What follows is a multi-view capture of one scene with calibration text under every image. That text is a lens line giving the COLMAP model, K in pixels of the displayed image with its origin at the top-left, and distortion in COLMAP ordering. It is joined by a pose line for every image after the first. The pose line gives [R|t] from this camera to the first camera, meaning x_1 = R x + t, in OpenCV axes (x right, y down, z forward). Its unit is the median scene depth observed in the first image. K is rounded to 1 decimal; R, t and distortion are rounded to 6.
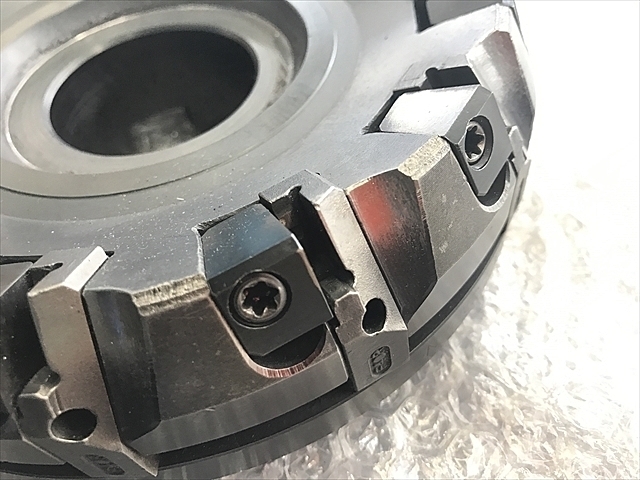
lens RADIAL K [[519.2, 0, 320.0], [0, 519.2, 240.0], [0, 0, 1]] dist [0.014738, -0.000624]
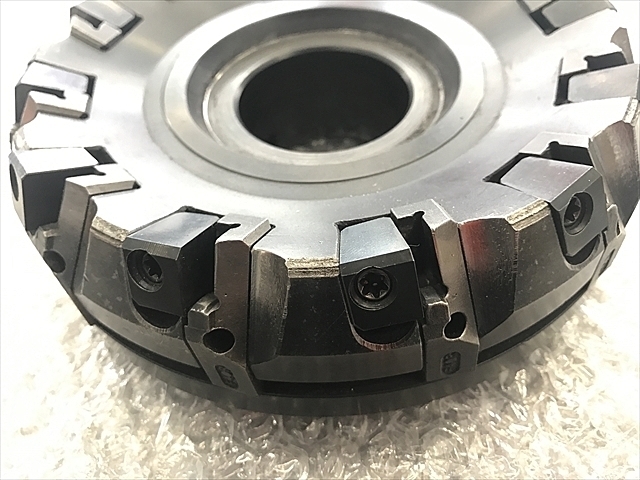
lens RADIAL K [[542.5, 0, 320.4], [0, 542.5, 230.1], [0, 0, 1]] dist [-0.043233, -0.000801]
pose [[0.947656, 0.246868, -0.202497, 0.002458], [-0.251802, 0.967778, 0.001441, 0.002228], [0.196328, 0.049623, 0.979282, -0.336129]]
